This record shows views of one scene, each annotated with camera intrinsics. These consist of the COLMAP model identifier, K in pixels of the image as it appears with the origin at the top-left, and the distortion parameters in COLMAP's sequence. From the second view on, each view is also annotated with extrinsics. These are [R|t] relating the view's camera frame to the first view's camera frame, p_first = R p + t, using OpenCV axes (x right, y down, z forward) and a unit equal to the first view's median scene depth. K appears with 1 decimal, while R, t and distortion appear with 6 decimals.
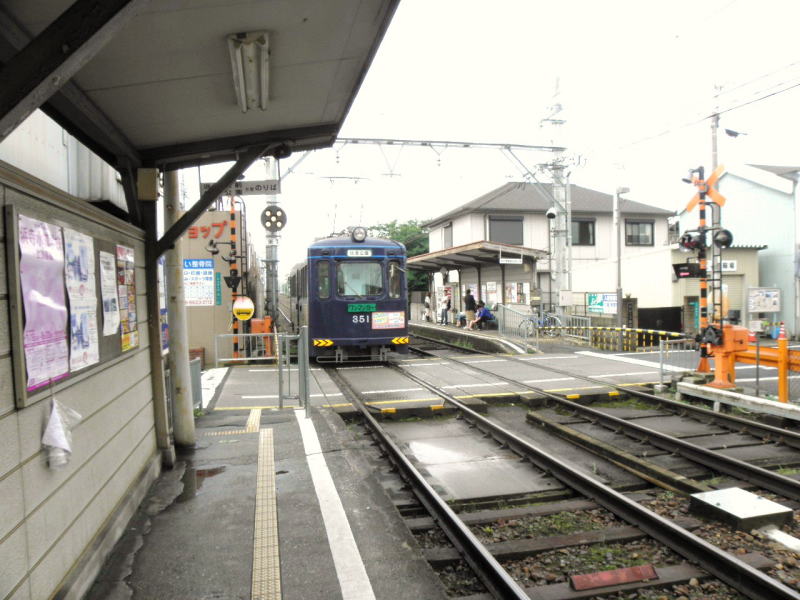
lens RADIAL K [[594.9, 0, 398.6], [0, 594.9, 318.8], [0, 0, 1]] dist [-0.137731, 0.067779]
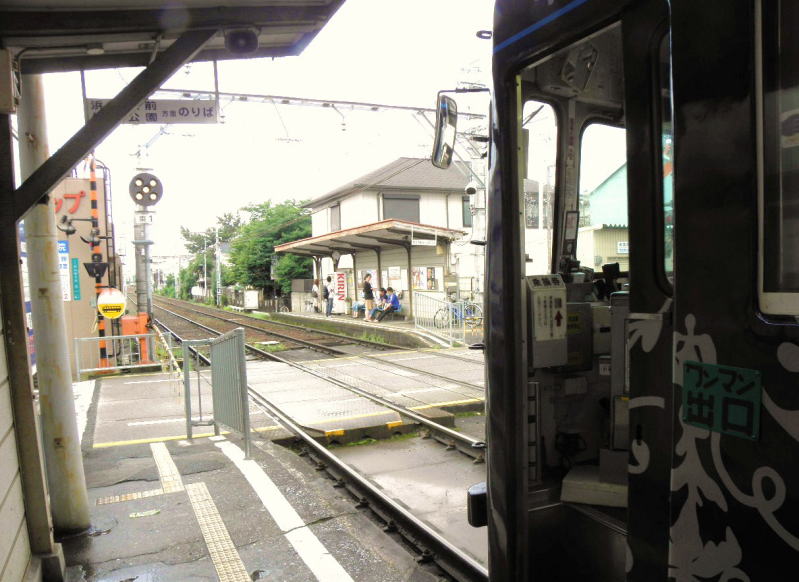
lens RADIAL K [[622.5, 0, 399.9], [0, 622.5, 327.7], [0, 0, 1]] dist [-0.123434, 0.071104]
pose [[0.975490, -0.030675, 0.217895, -0.062562], [0.023721, 0.999125, 0.034461, -0.003788], [-0.218762, -0.028447, 0.975364, 0.120803]]
